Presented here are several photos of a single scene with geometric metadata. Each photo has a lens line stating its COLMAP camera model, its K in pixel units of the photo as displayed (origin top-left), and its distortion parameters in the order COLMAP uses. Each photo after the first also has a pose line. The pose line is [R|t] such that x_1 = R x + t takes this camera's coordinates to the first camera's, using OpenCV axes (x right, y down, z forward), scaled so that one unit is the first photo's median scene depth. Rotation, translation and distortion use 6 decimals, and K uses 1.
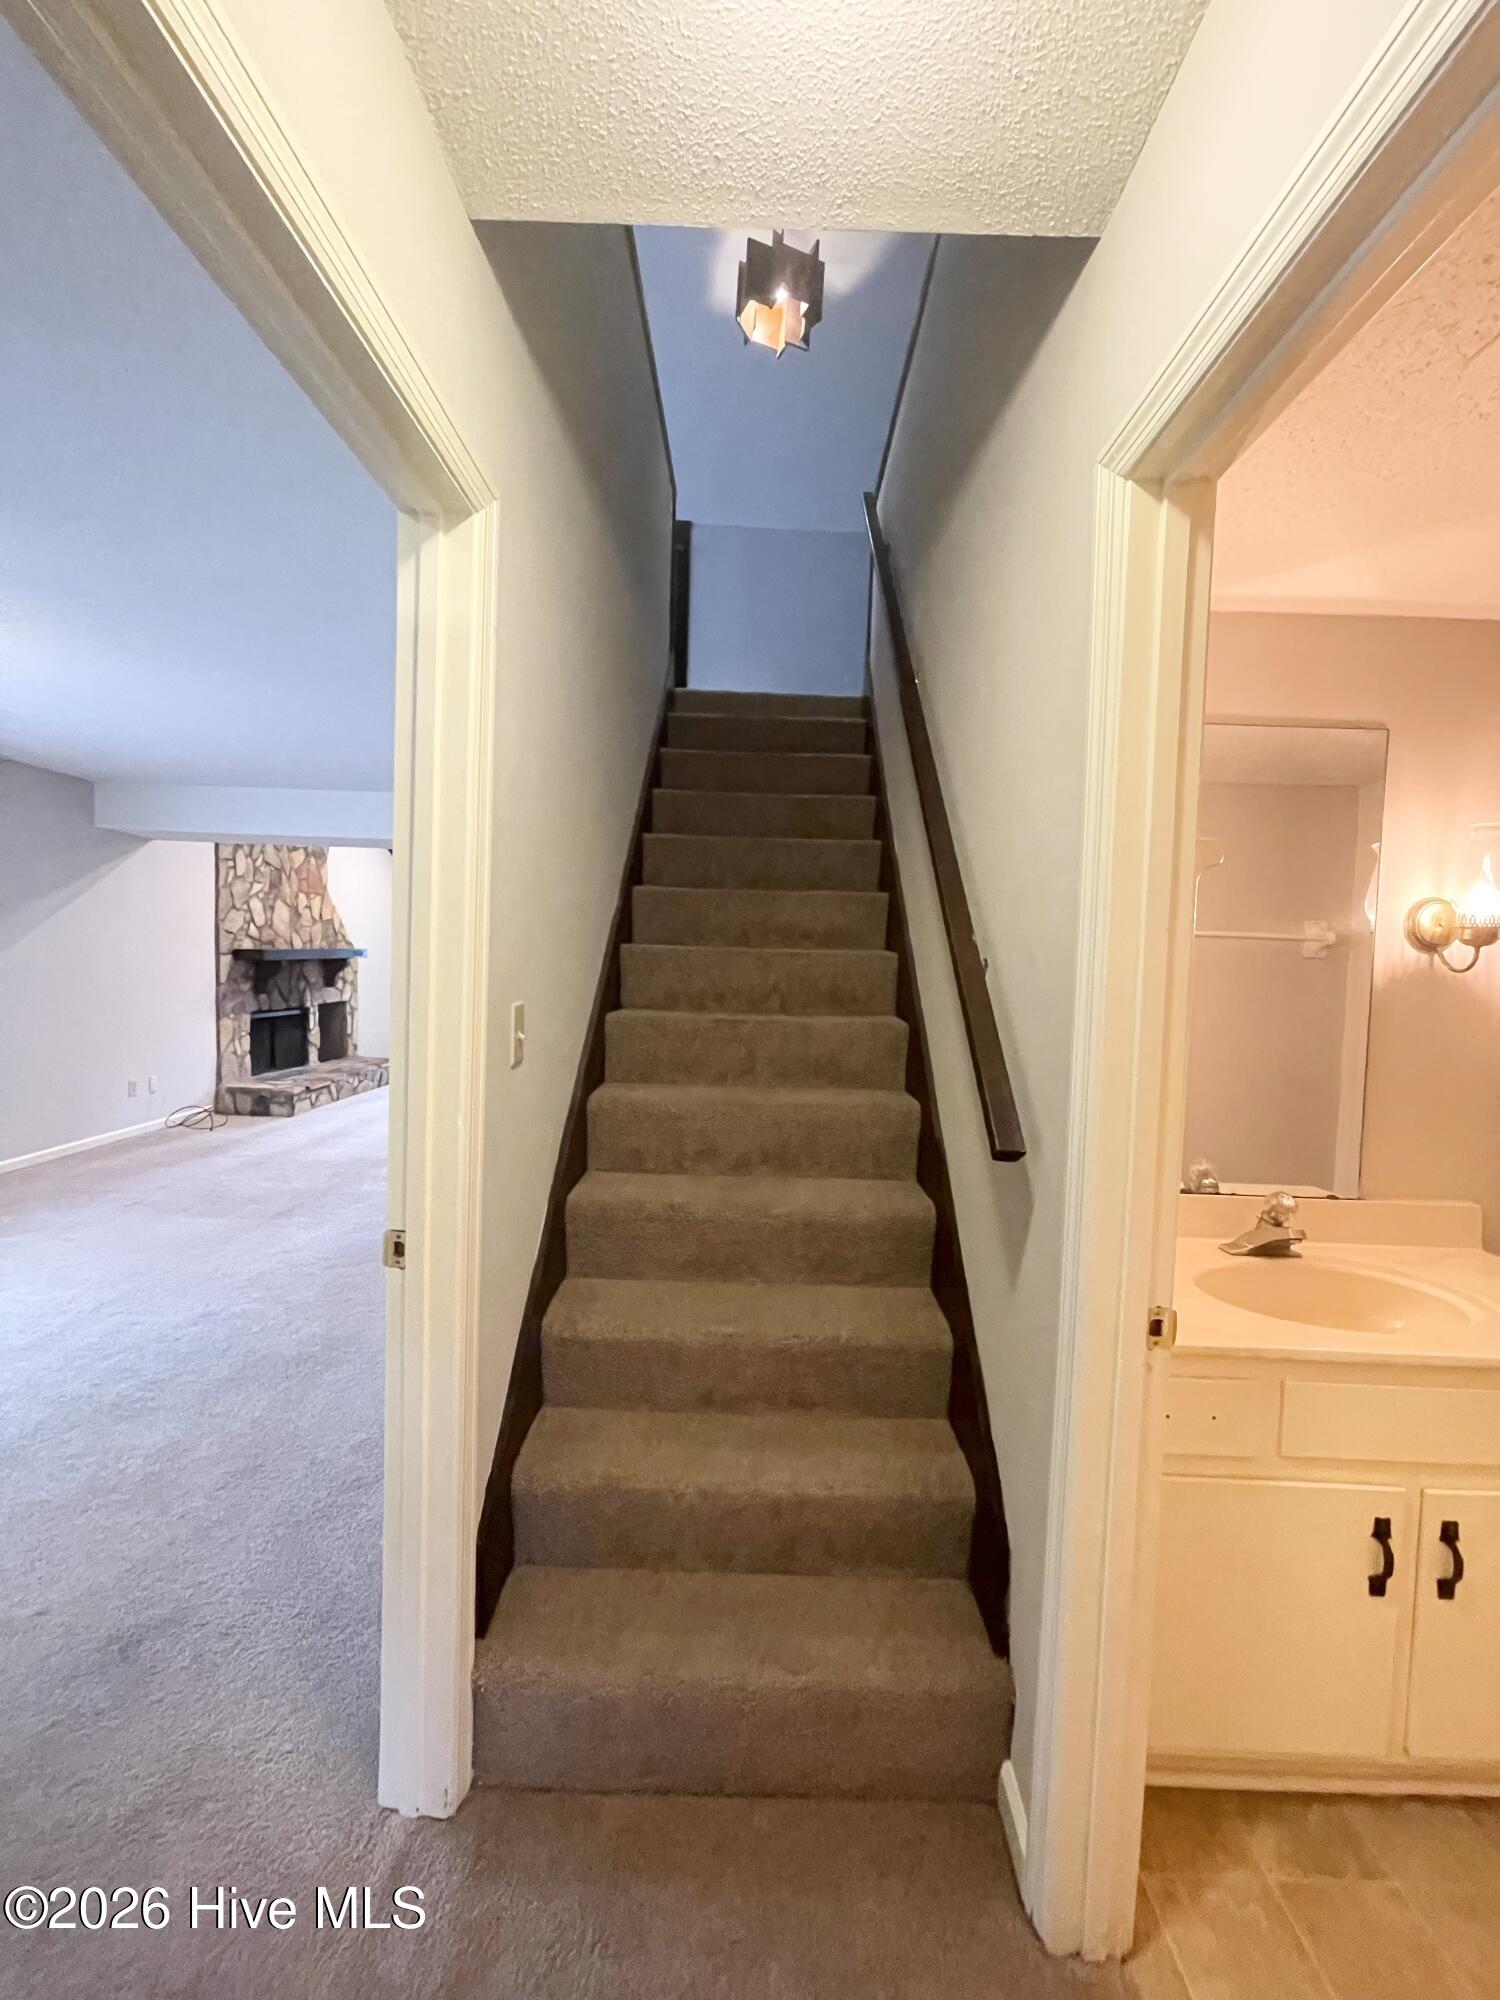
lens RADIAL K [[809.8, 0, 750.0], [0, 809.8, 1000.0], [0, 0, 1]] dist [-0.000443, -0.000001]
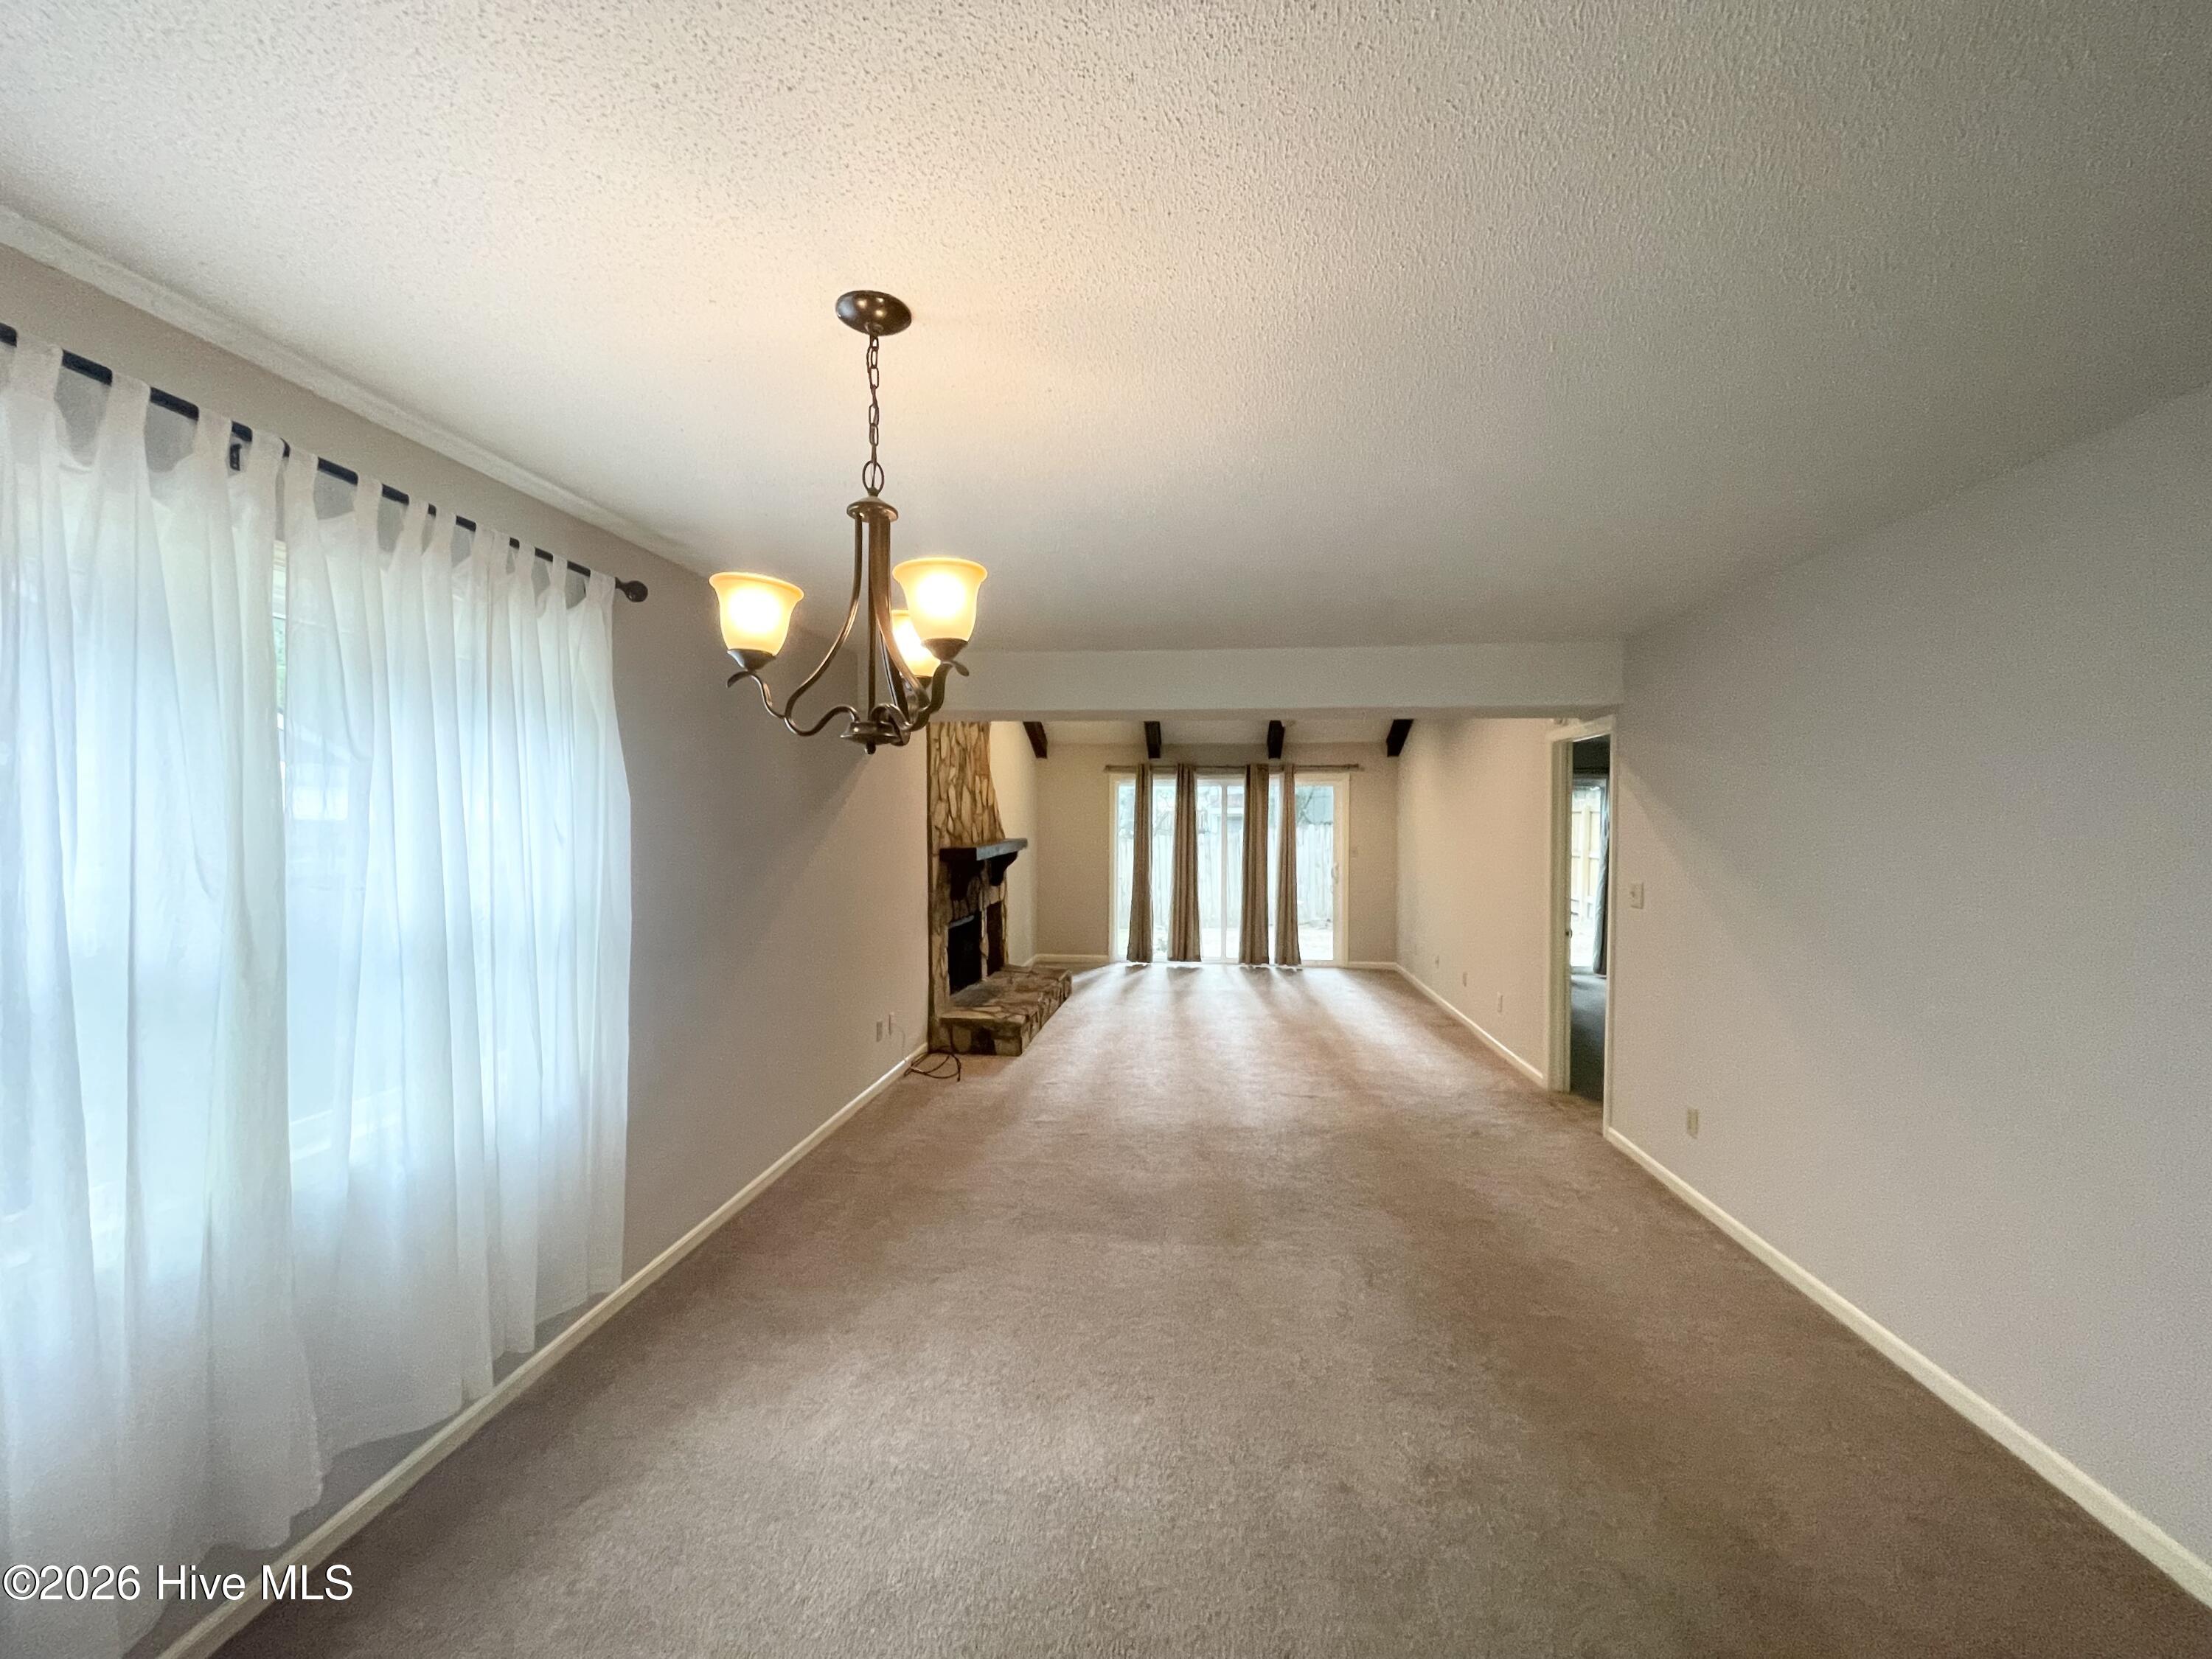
lens RADIAL K [[884.4, 0, 1106.0], [0, 884.4, 829.5], [0, 0, 1]] dist [0.010043, 0.000012]
pose [[0.994520, -0.031161, -0.099791, -0.341274], [0.027143, 0.998775, -0.041368, -0.036163], [0.100958, 0.038433, 0.994148, 0.110363]]
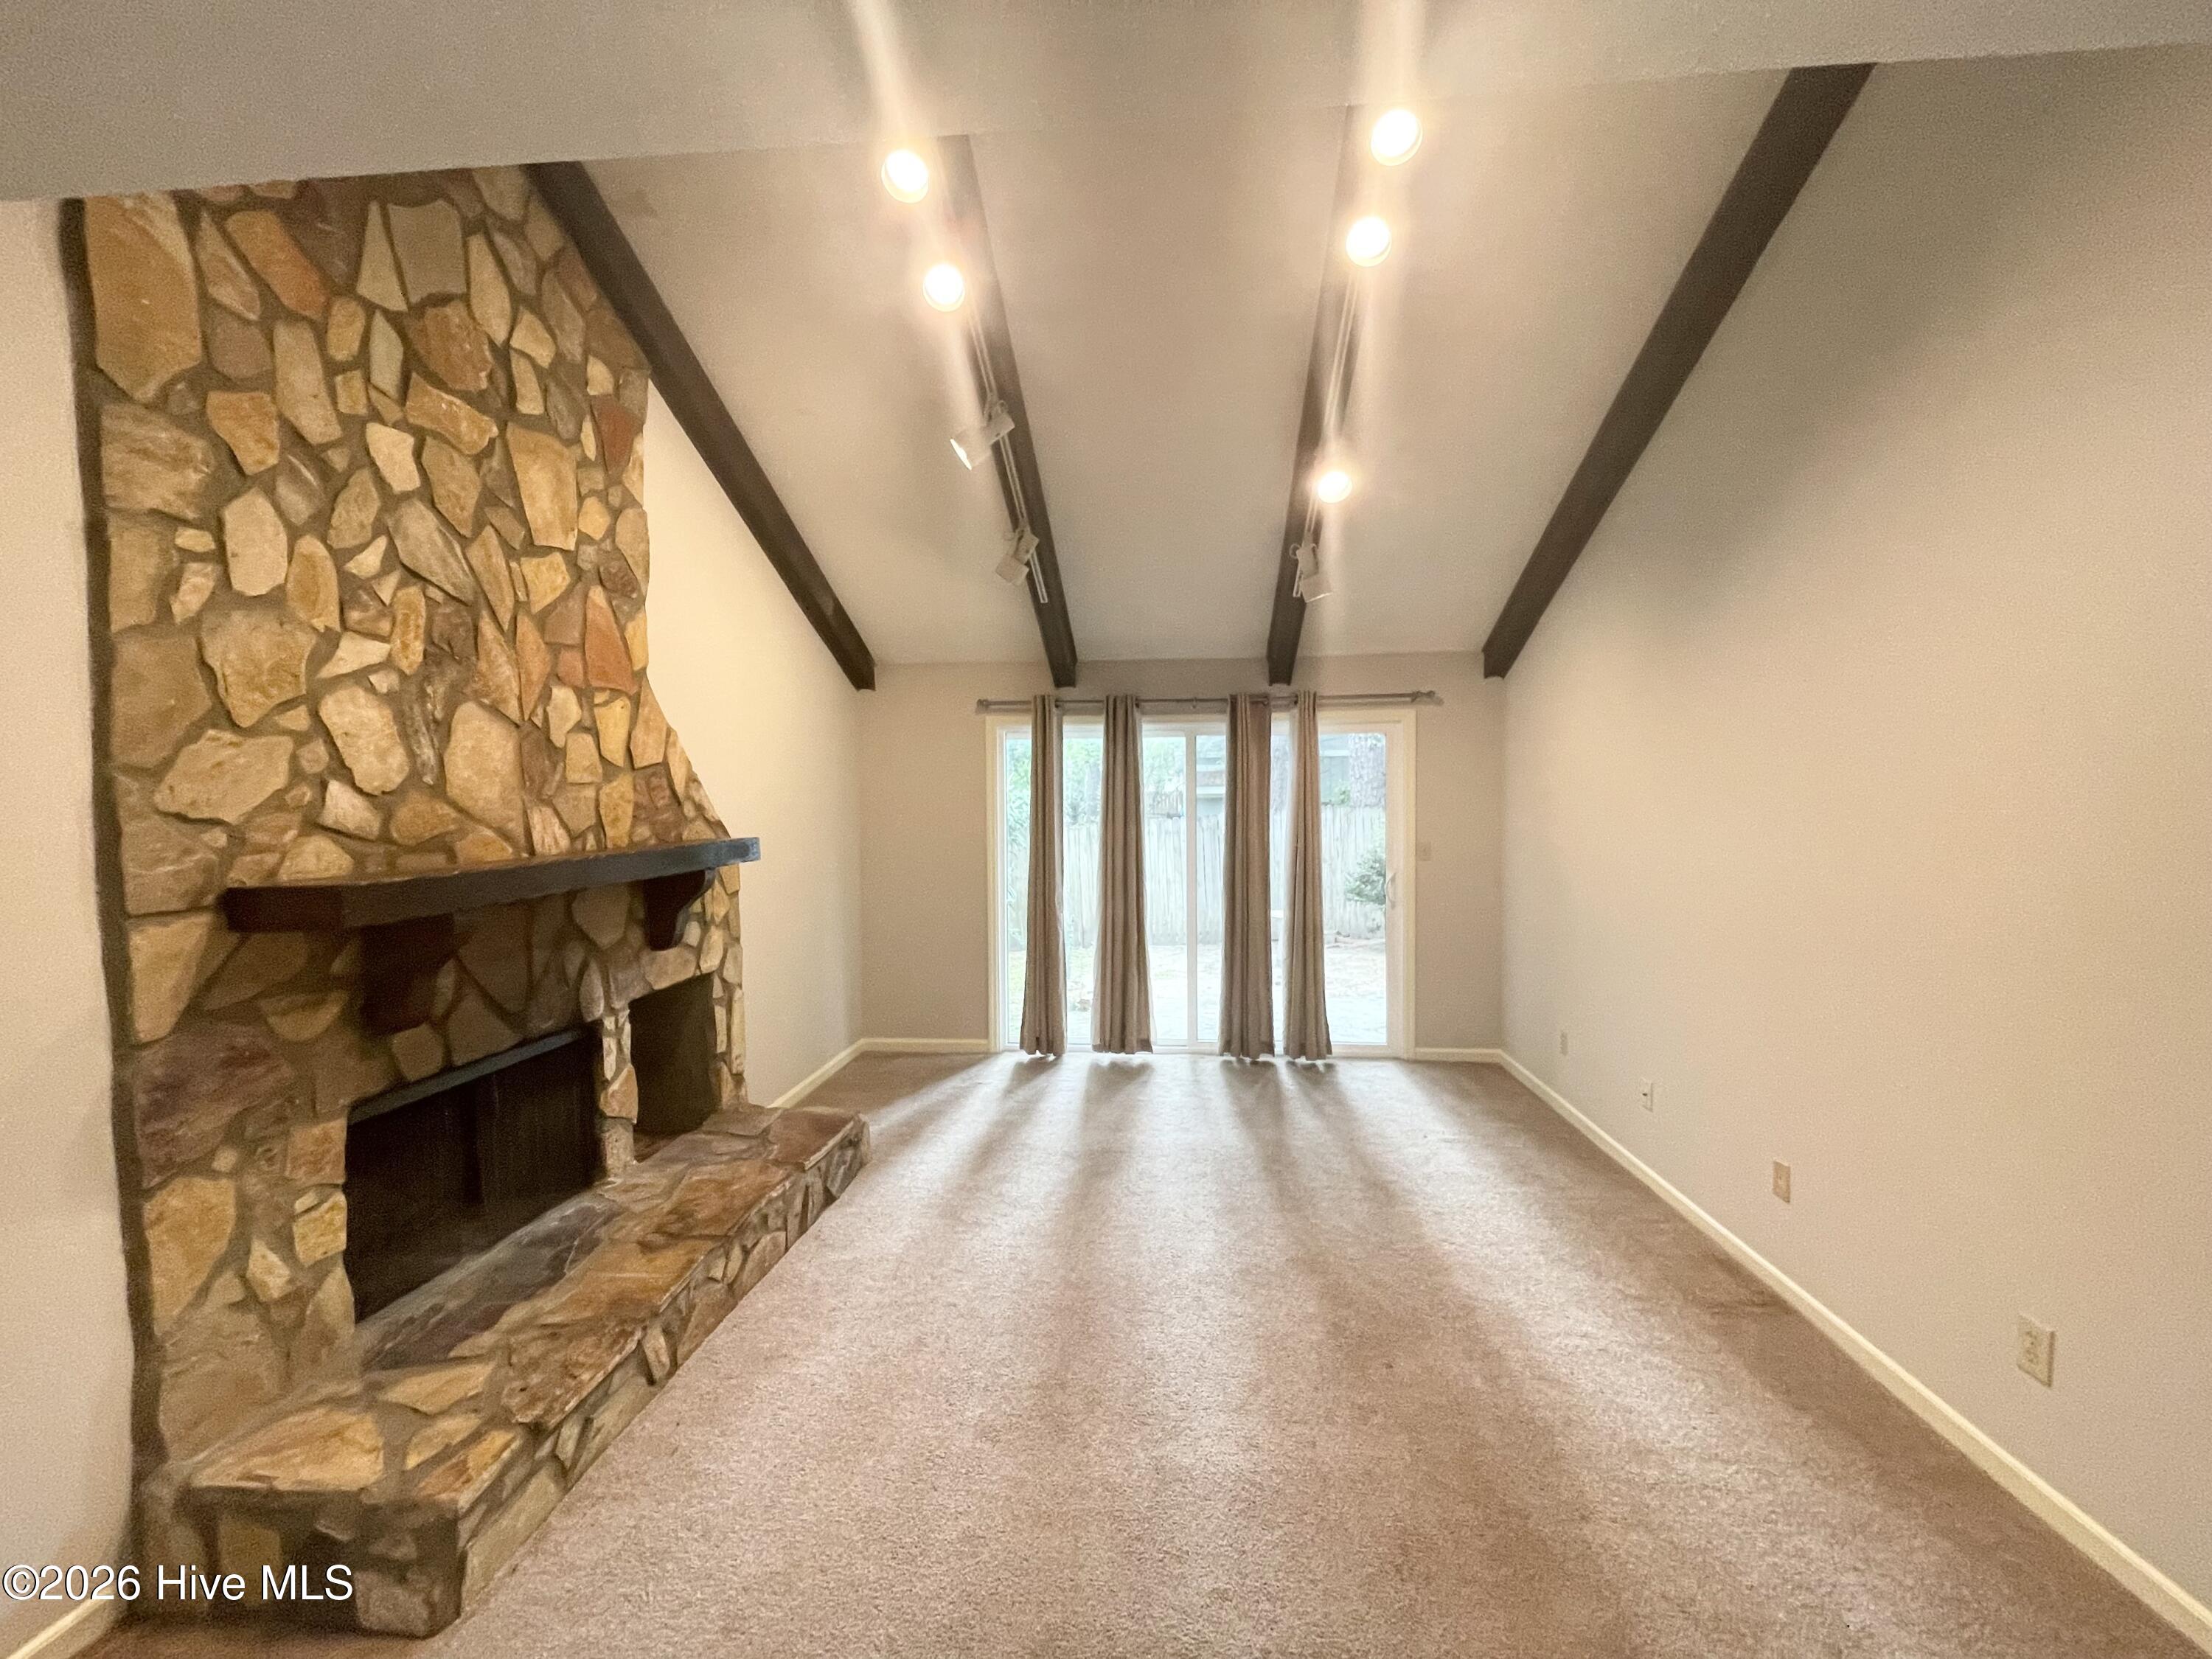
lens RADIAL K [[884.4, 0, 1106.0], [0, 884.4, 829.5], [0, 0, 1]] dist [0.010043, 0.000012]
pose [[0.996072, -0.041152, -0.078401, -0.312499], [0.039441, 0.998952, -0.023242, -0.057387], [0.079276, 0.020058, 0.996651, 0.673050]]
